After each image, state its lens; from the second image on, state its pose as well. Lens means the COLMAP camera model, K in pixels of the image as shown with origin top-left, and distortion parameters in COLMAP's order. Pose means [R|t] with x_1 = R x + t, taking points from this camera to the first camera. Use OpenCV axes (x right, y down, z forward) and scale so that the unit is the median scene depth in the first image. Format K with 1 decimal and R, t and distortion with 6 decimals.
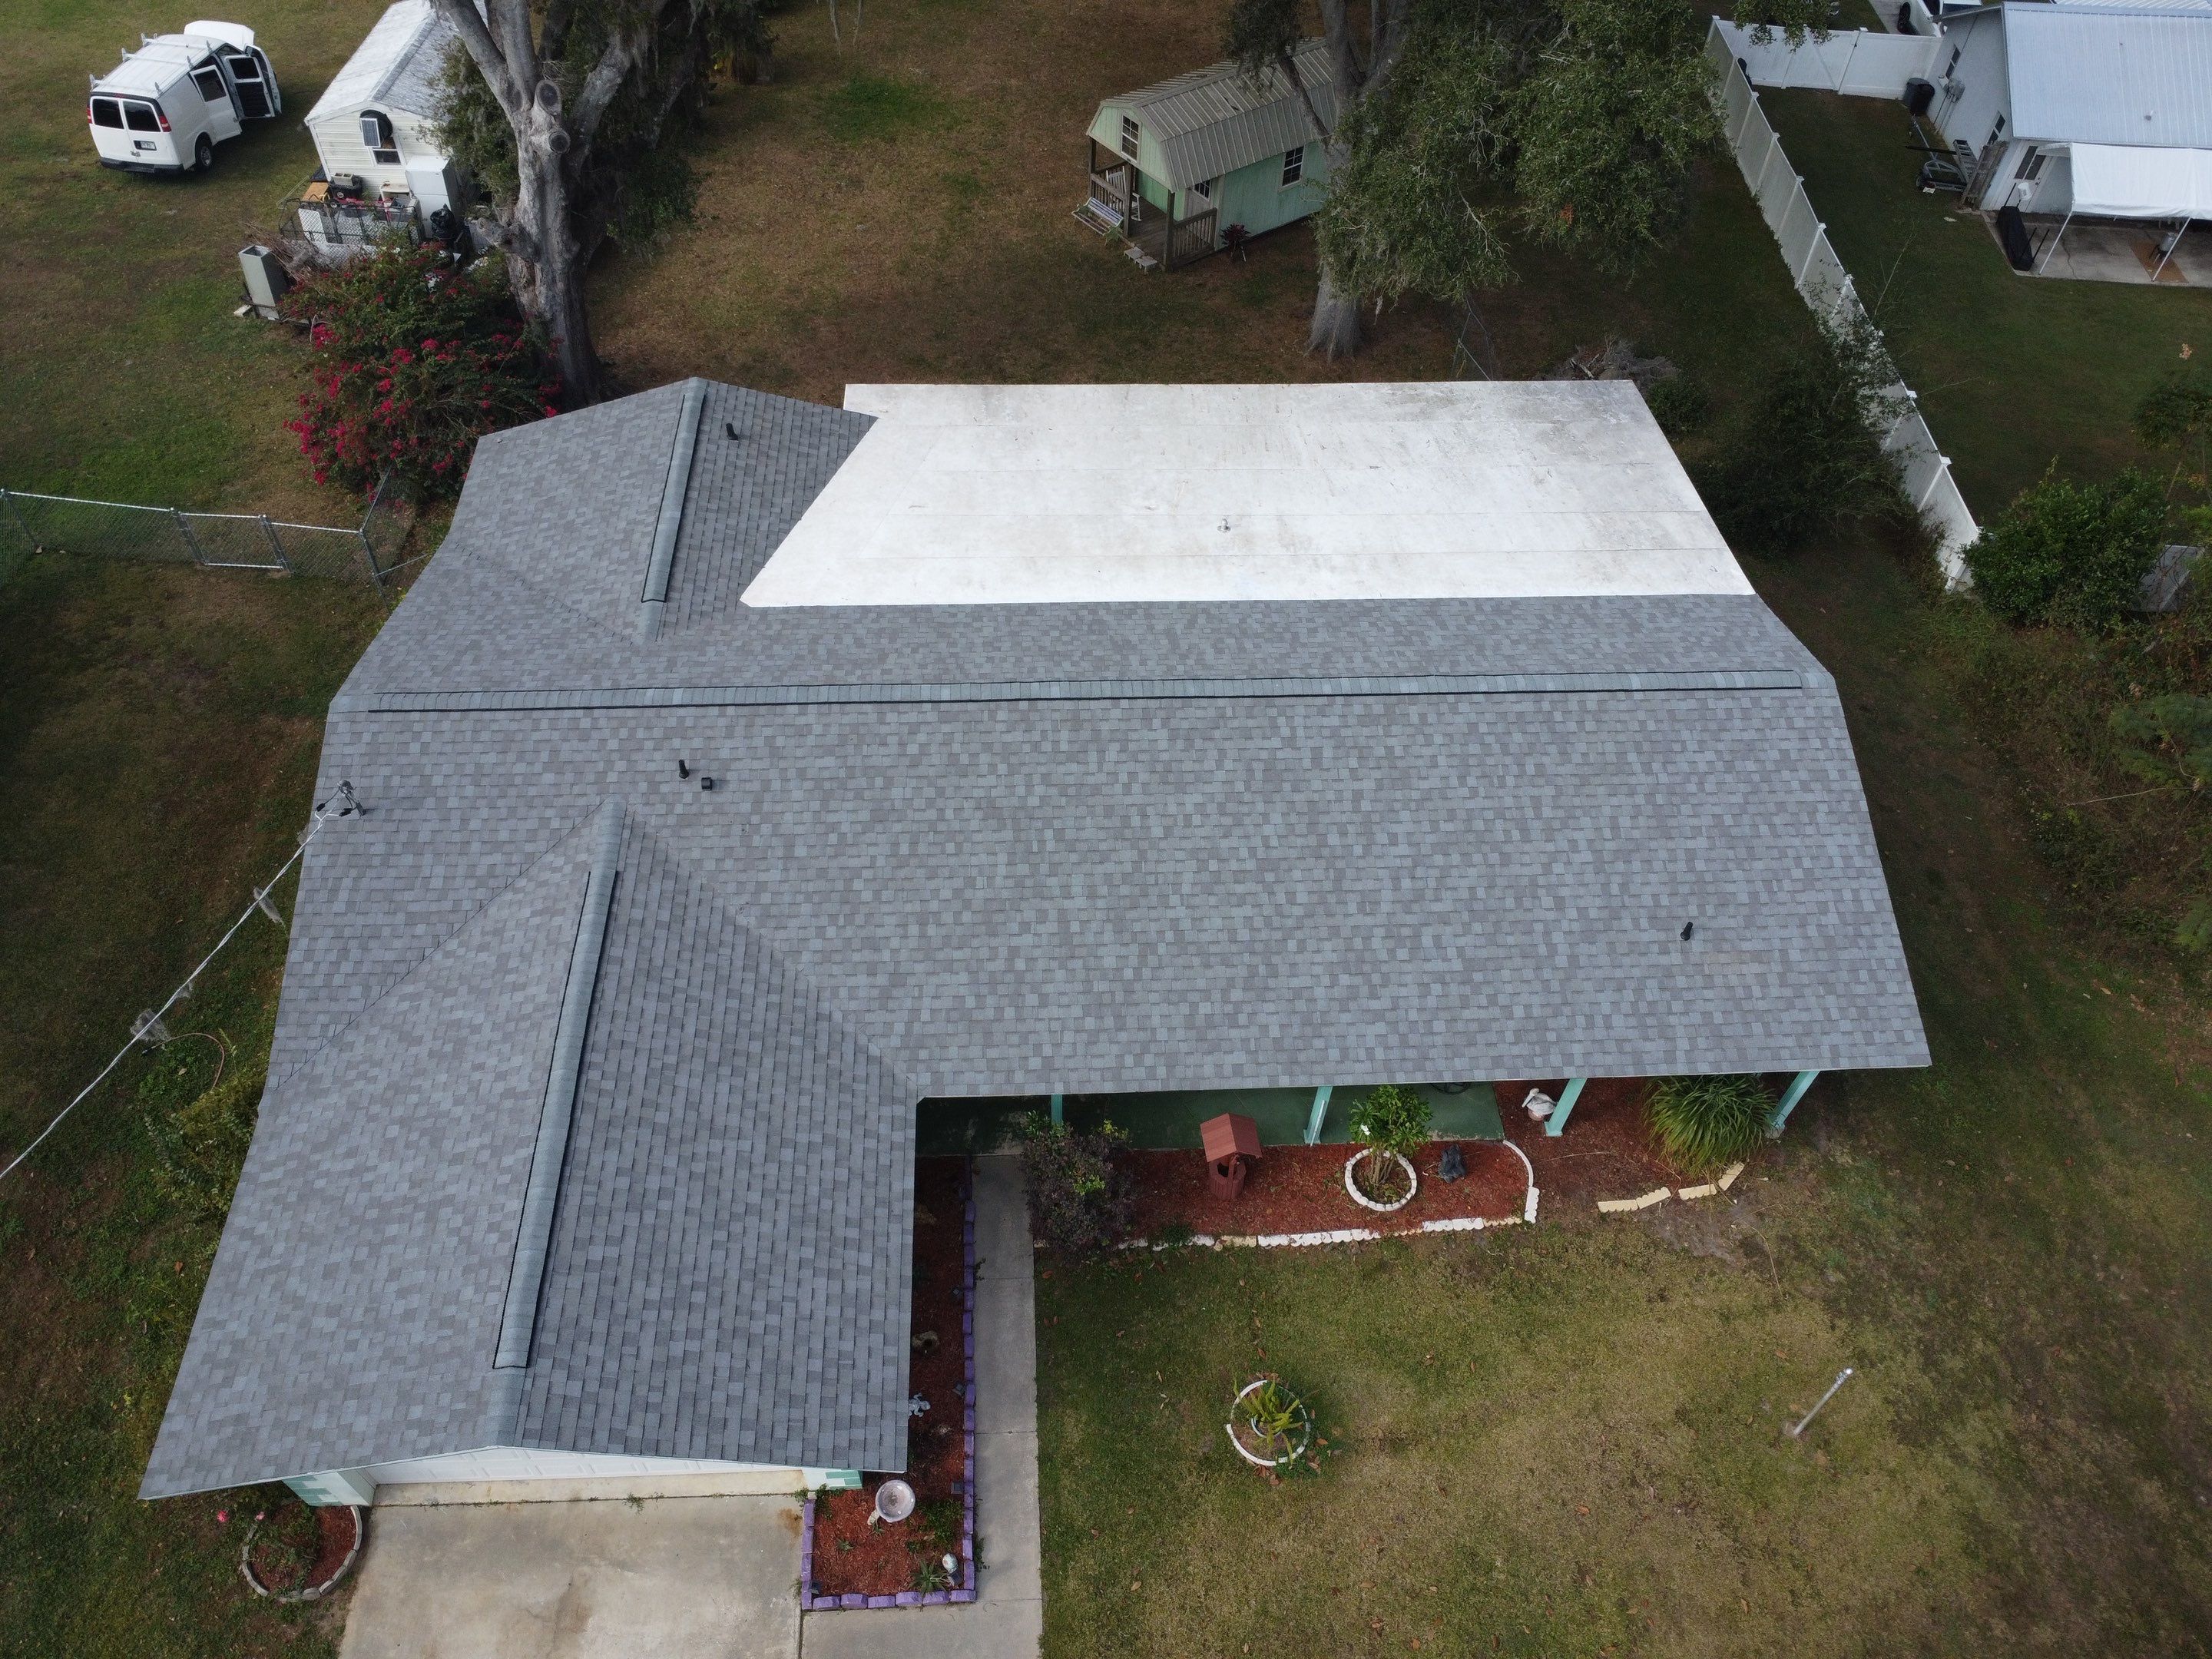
lens RADIAL K [[1602.3, 0, 1096.4], [0, 1602.3, 825.7], [0, 0, 1]] dist [-0.025245, -0.011766]
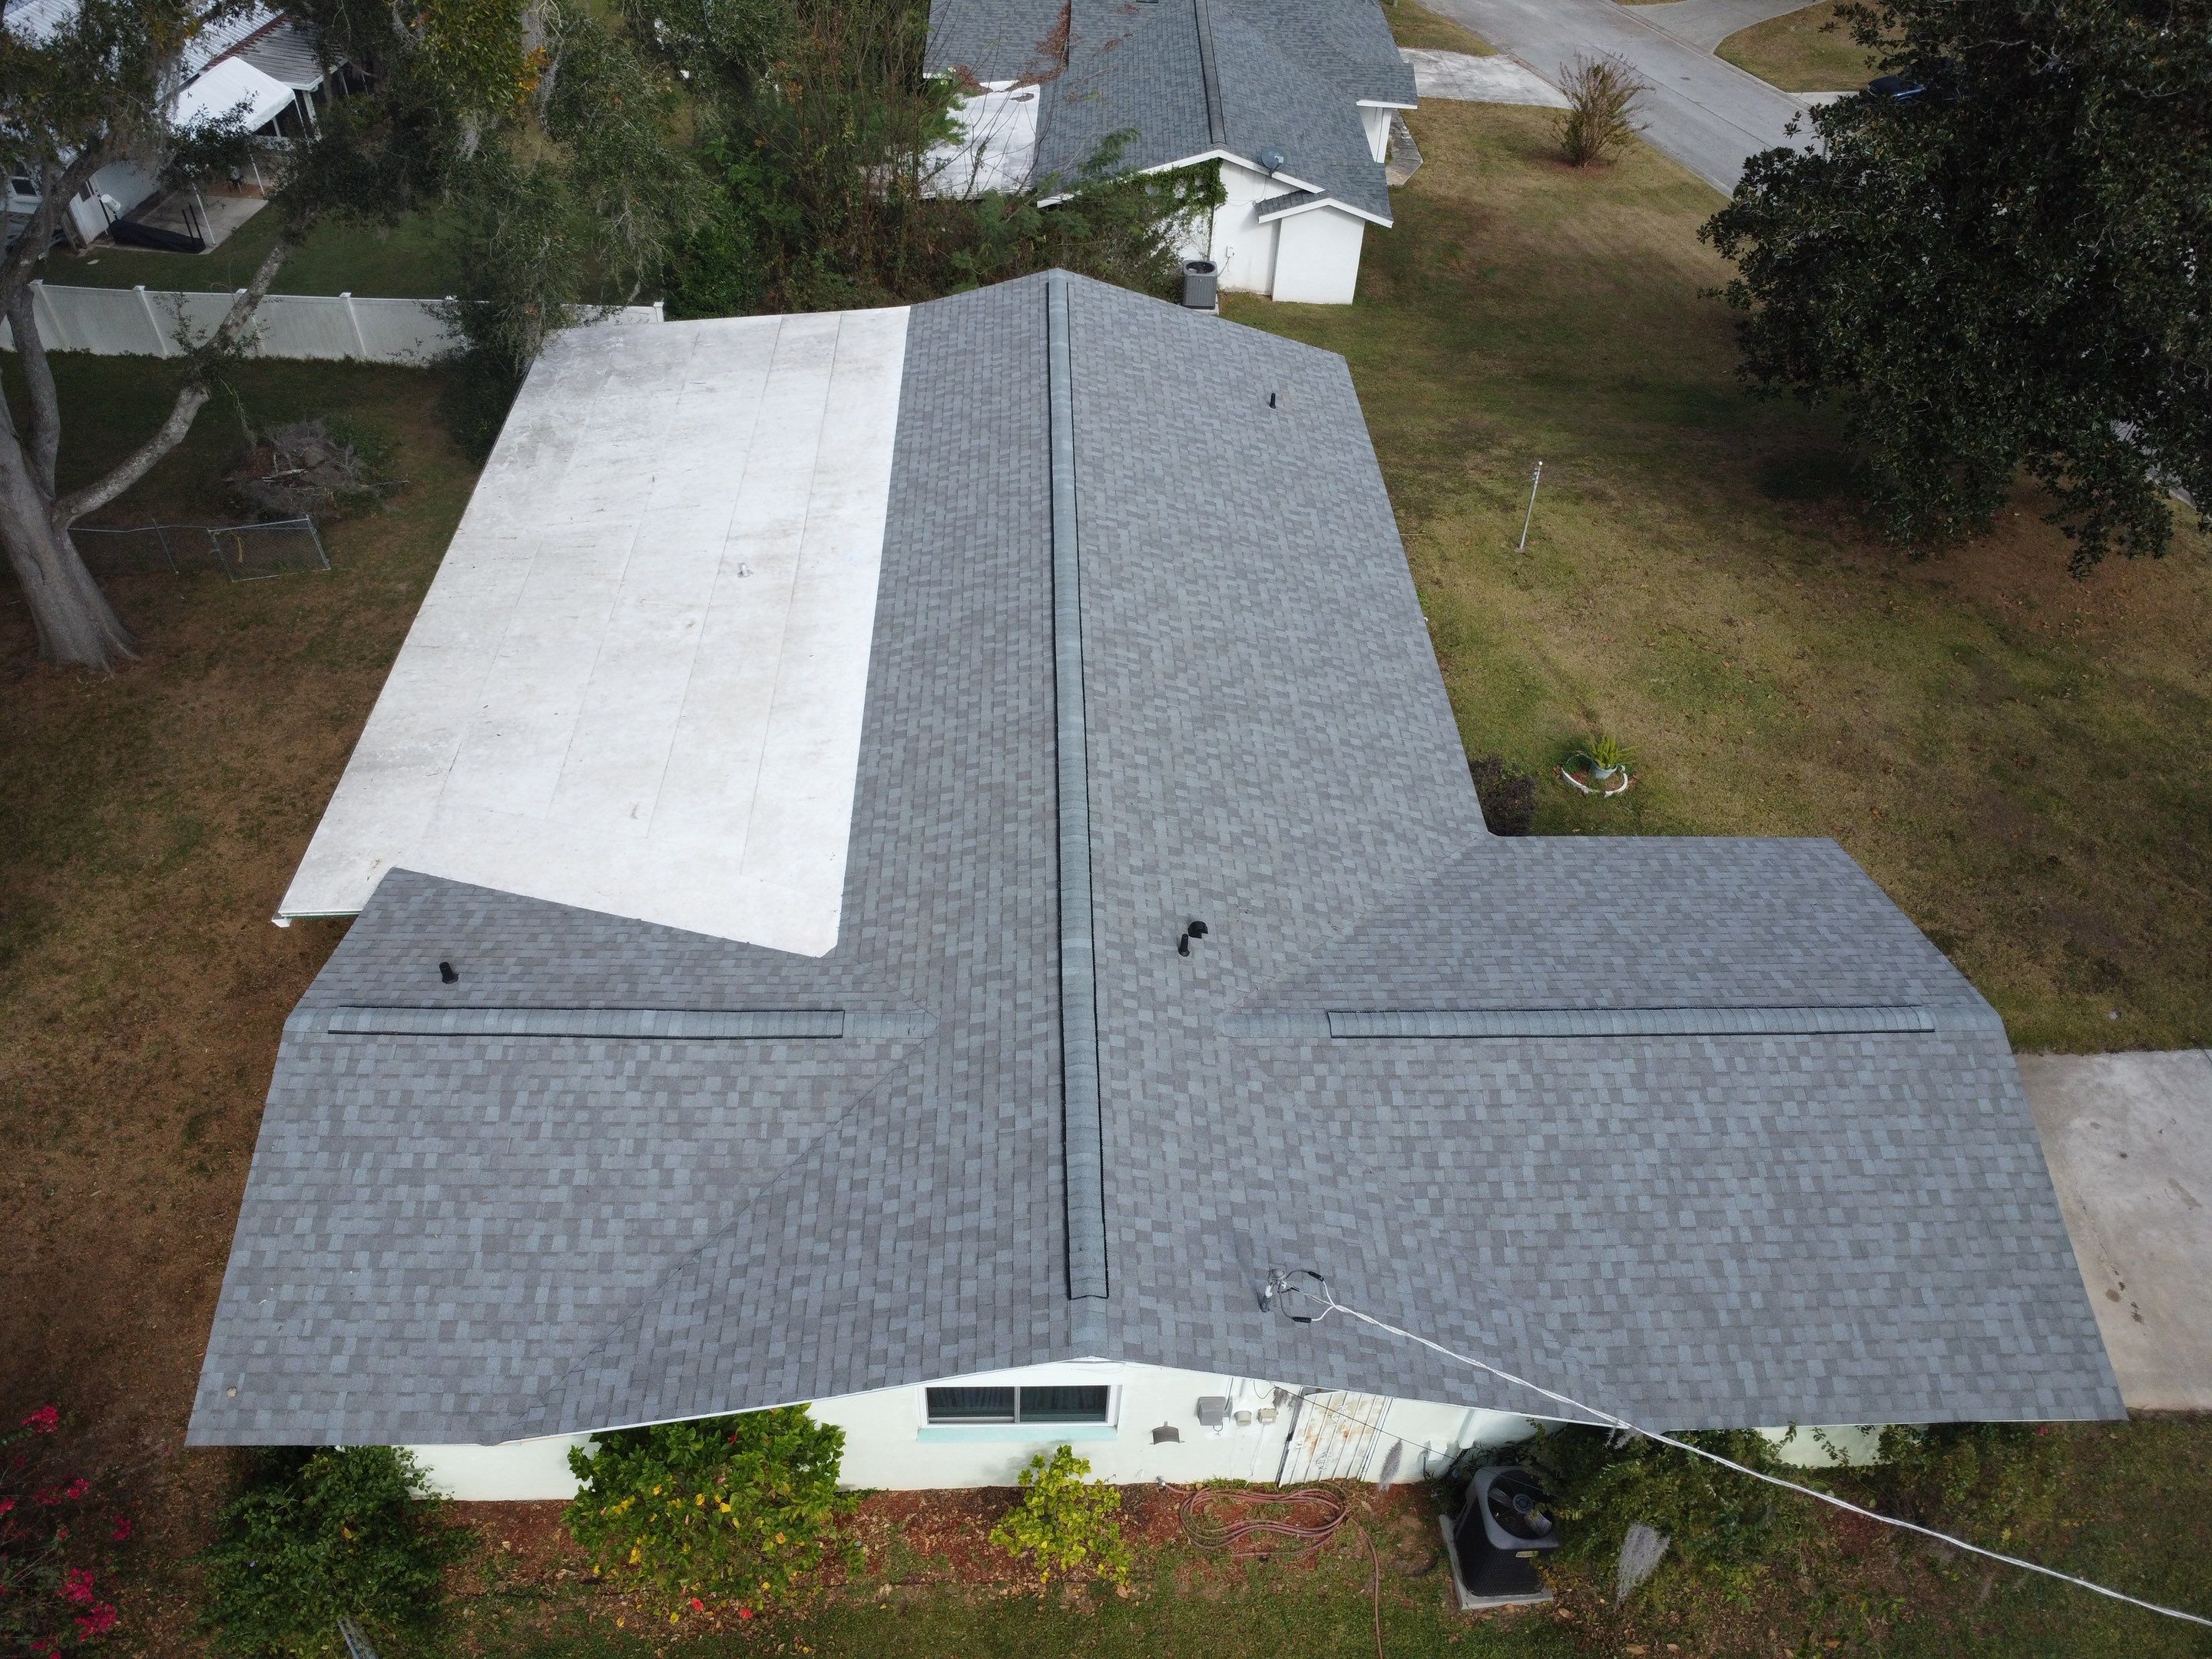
lens RADIAL K [[1602.3, 0, 1097.8], [0, 1602.3, 824.2], [0, 0, 1]] dist [-0.025245, -0.011766]
pose [[0.019565, -0.709751, 0.704181, -0.778668], [0.738277, 0.485207, 0.468532, -0.472139], [-0.674214, 0.510714, 0.533485, 0.560098]]
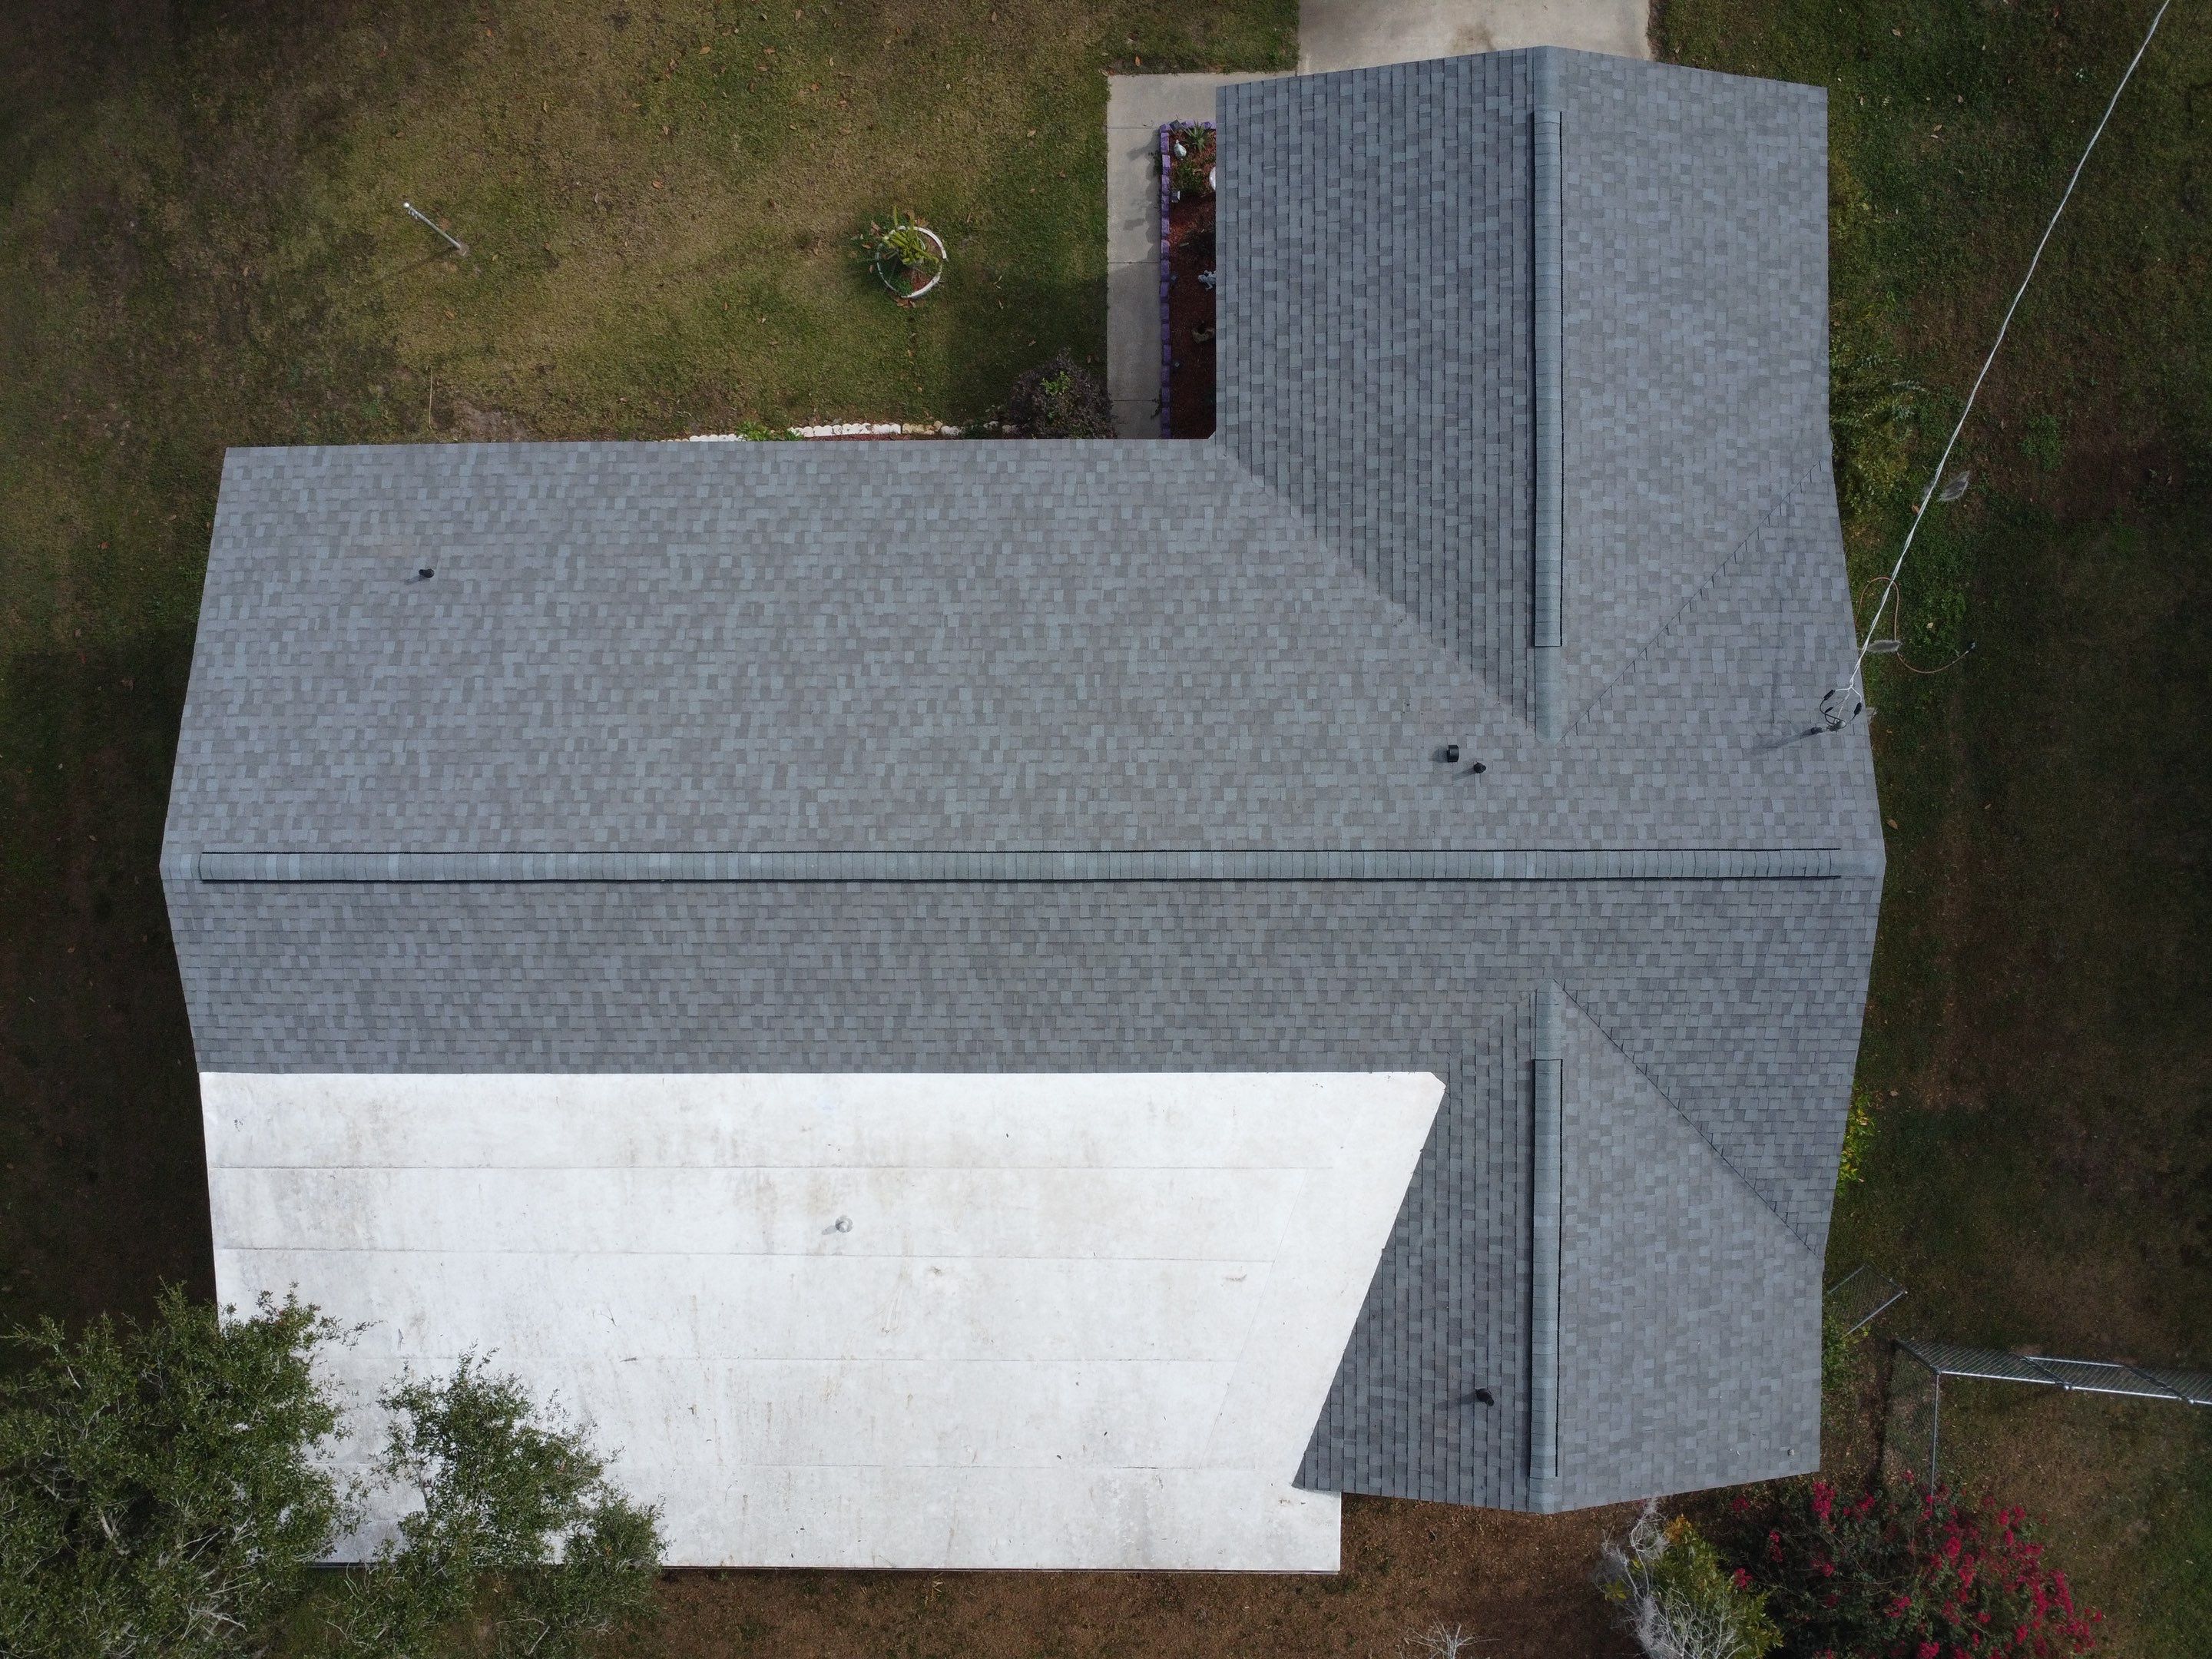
lens RADIAL K [[1602.3, 0, 1092.4], [0, 1602.3, 816.5], [0, 0, 1]] dist [-0.025245, -0.011766]
pose [[-0.998698, -0.047185, -0.019390, -0.020815], [0.024381, -0.775357, 0.631053, -0.631092], [-0.044810, 0.629758, 0.775498, 0.316868]]
